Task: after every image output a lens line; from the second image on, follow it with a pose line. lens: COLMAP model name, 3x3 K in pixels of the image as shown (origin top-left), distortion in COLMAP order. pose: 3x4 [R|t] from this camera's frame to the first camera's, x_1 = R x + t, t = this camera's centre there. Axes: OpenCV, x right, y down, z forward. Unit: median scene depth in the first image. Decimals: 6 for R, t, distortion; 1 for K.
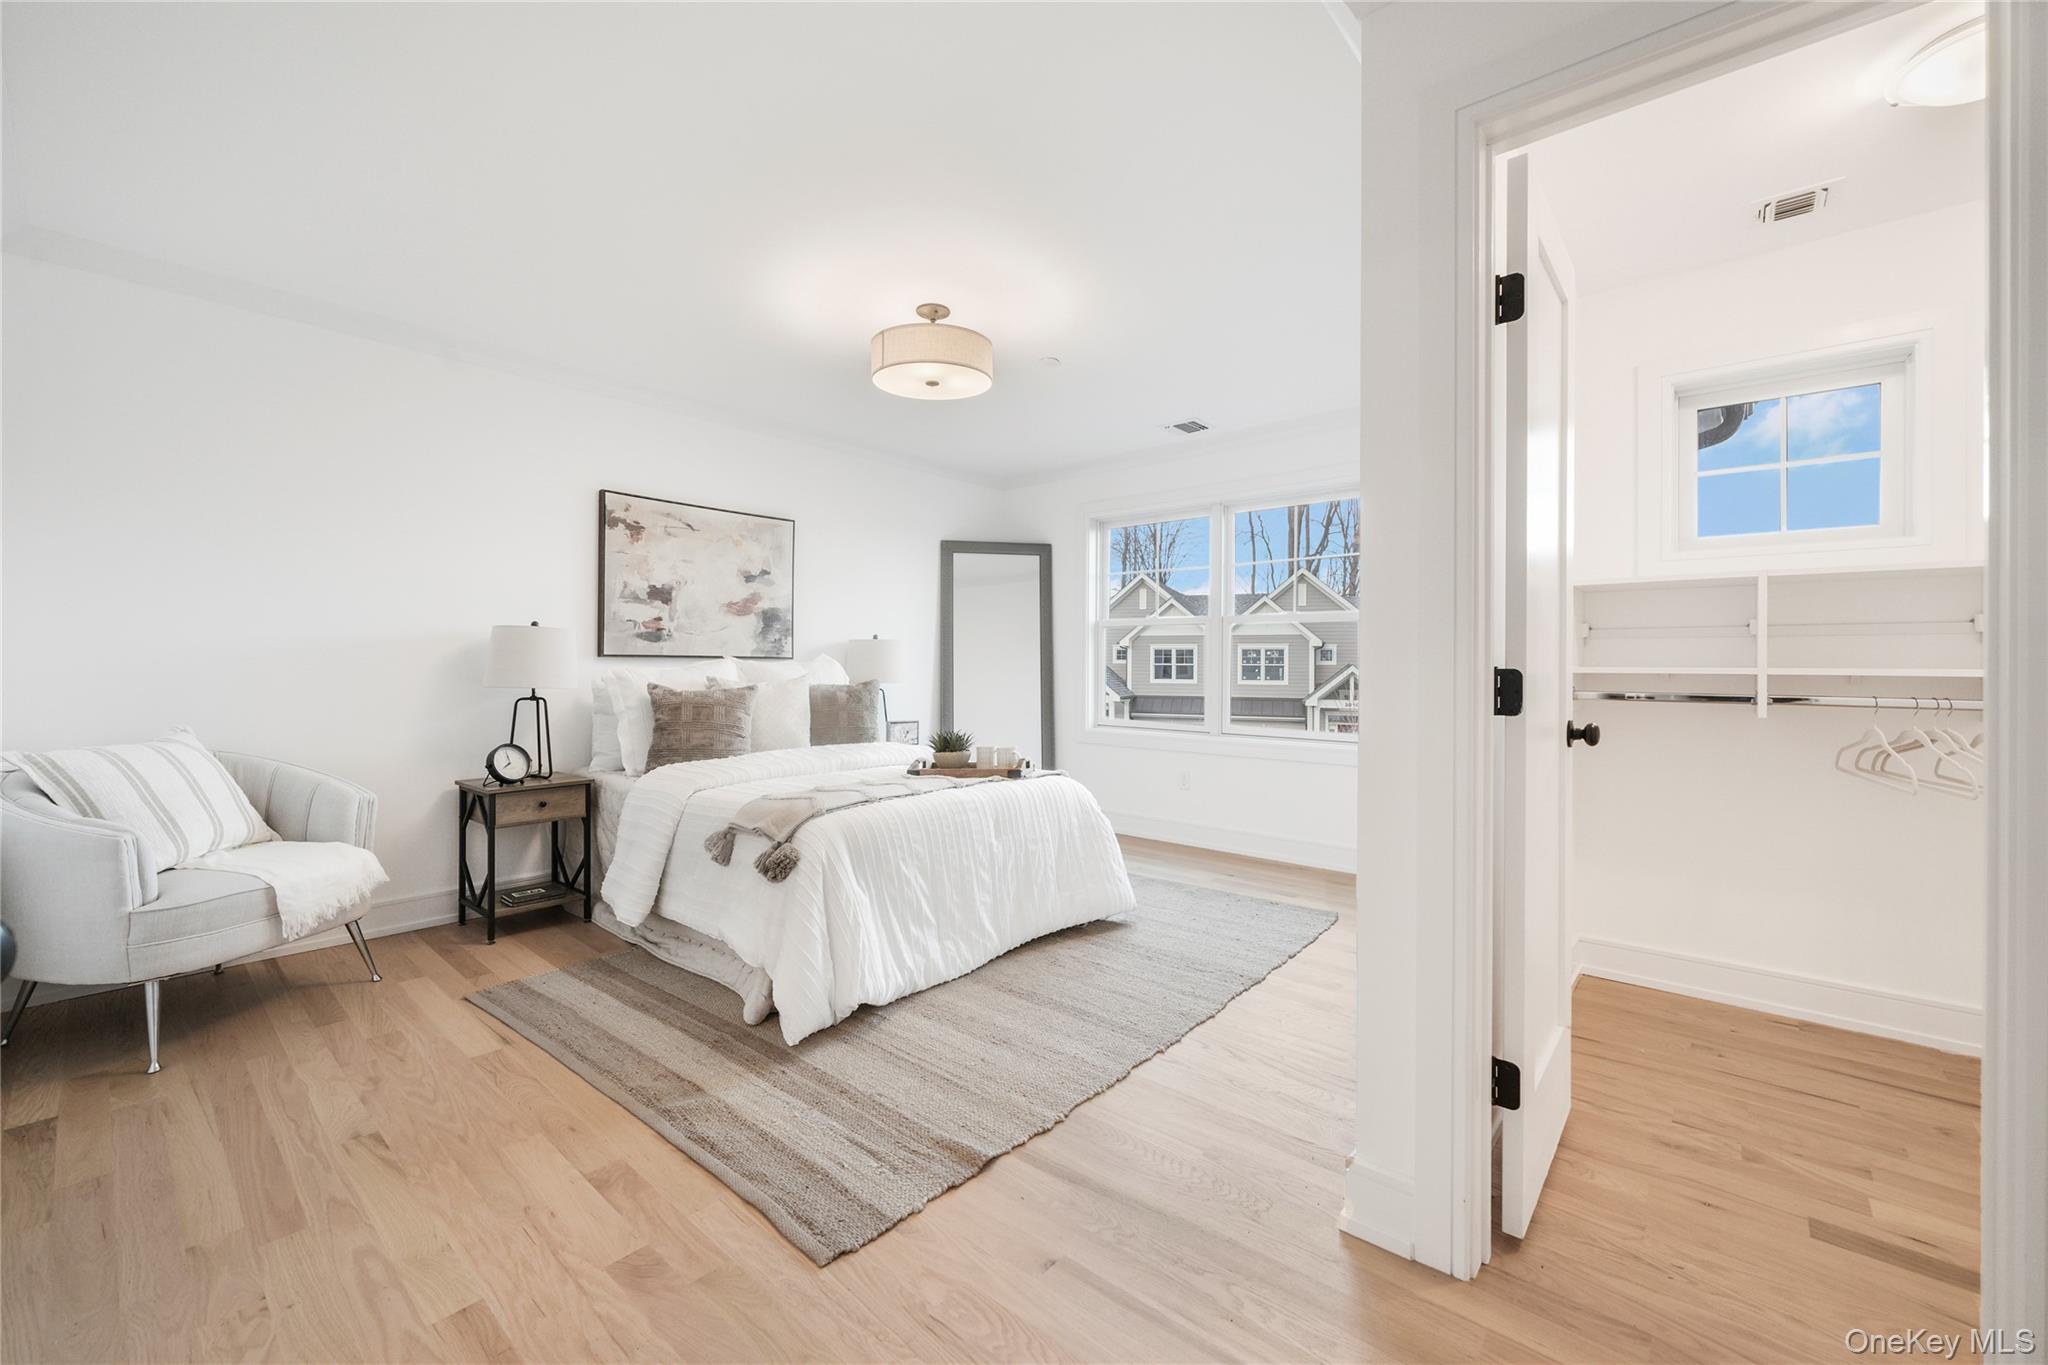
lens RADIAL K [[817.5, 0, 1024.0], [0, 817.5, 682.5], [0, 0, 1]] dist [-0.001046, -0.000021]
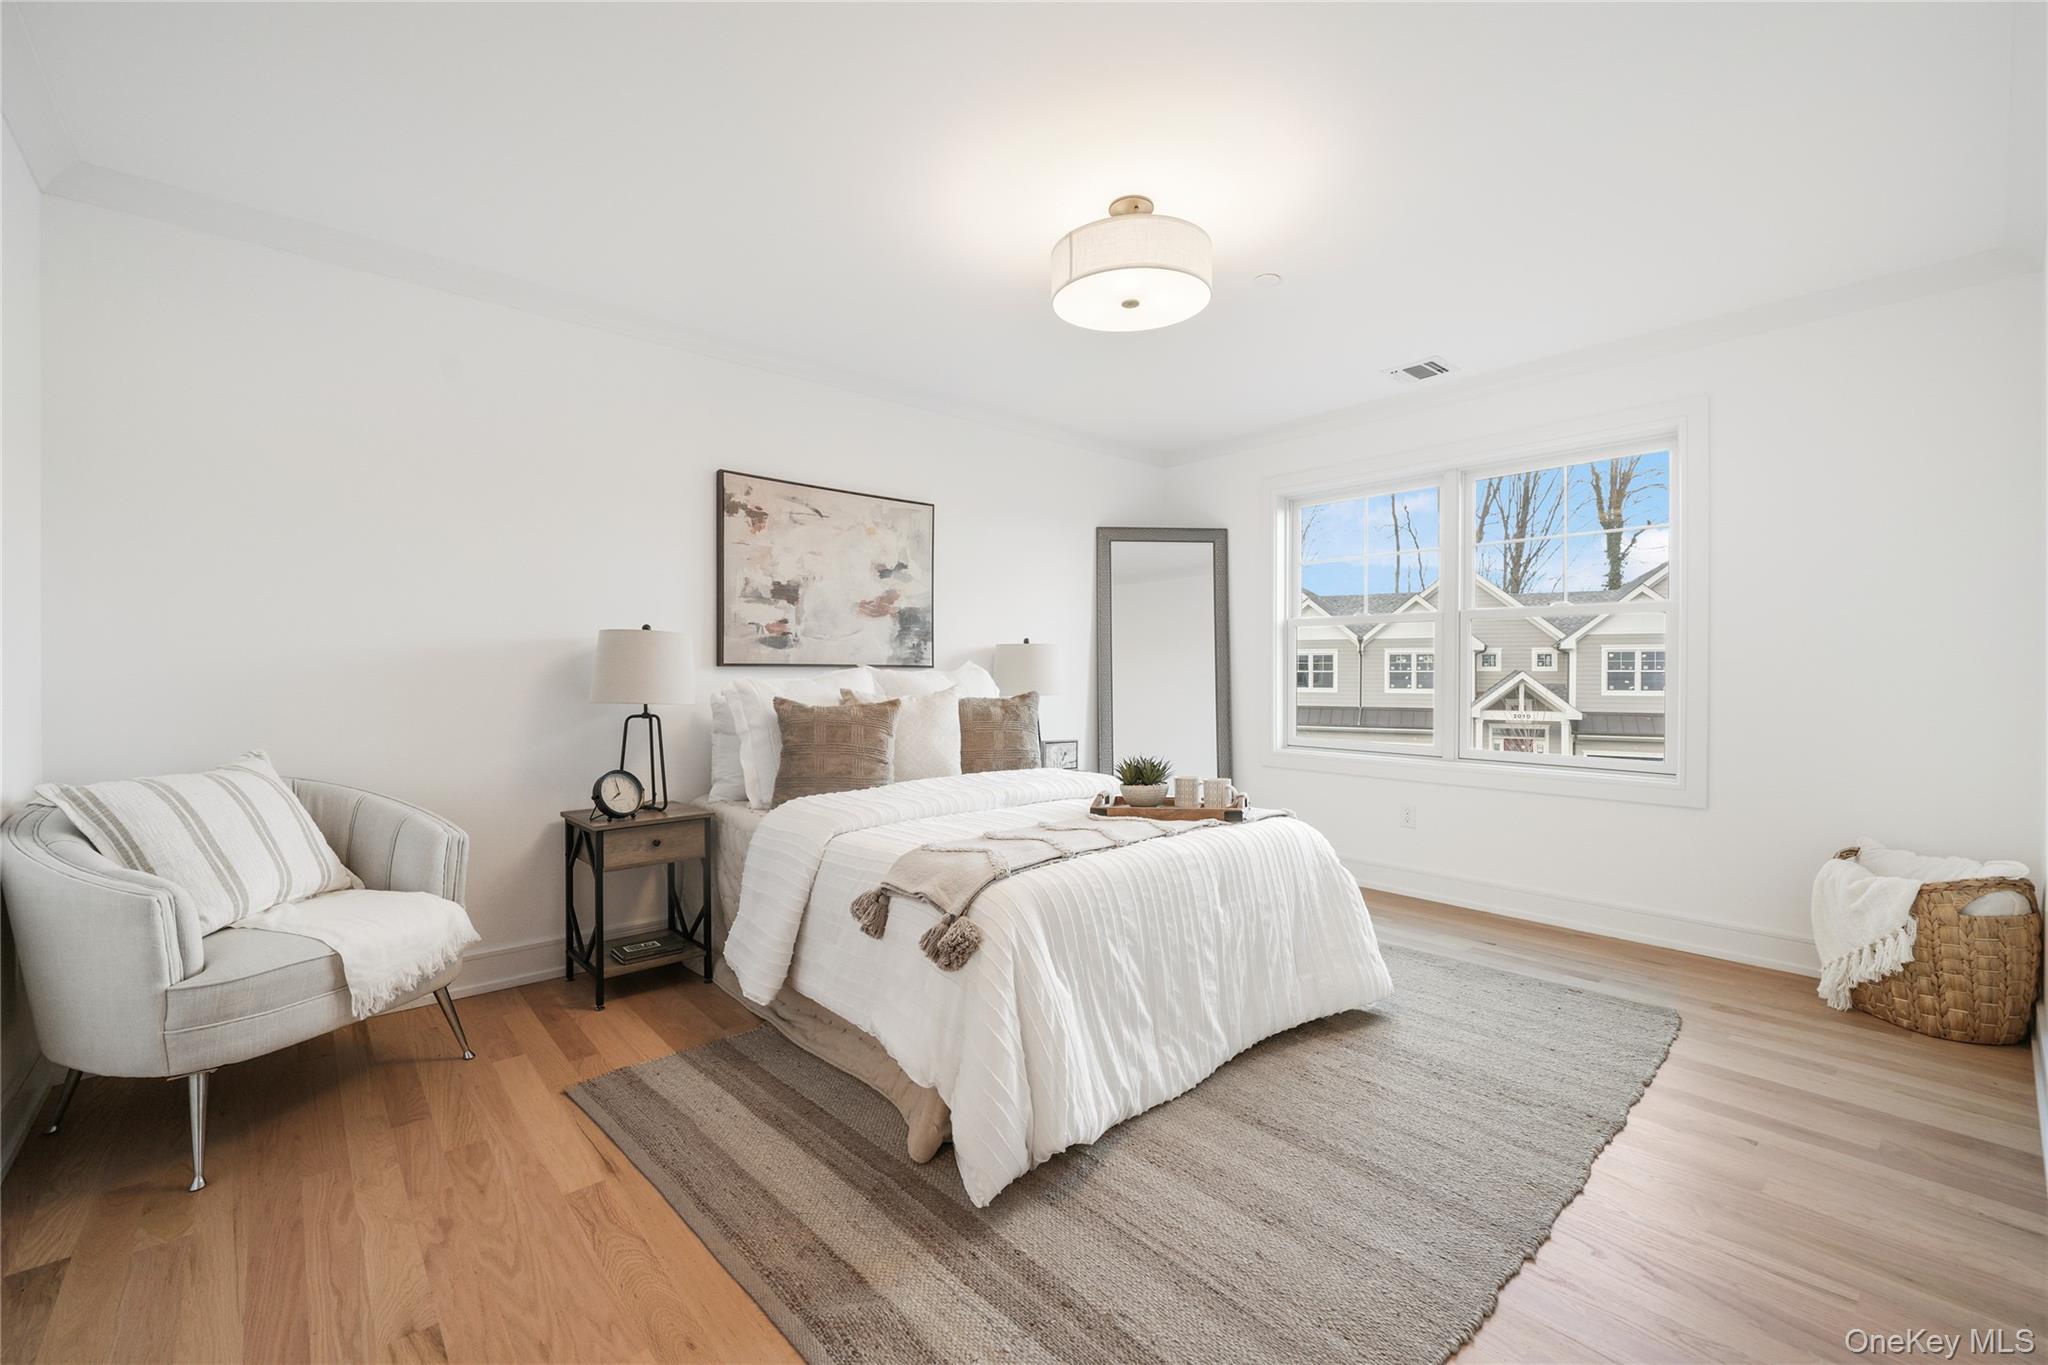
lens RADIAL K [[840.1, 0, 1025.0], [0, 840.1, 704.8], [0, 0, 1]] dist [0.000026, -0.000185]
pose [[0.991893, 0.000066, -0.127077, -0.116646], [0.002015, 0.999866, 0.016245, -0.005988], [0.127061, -0.016369, 0.991760, 0.217862]]
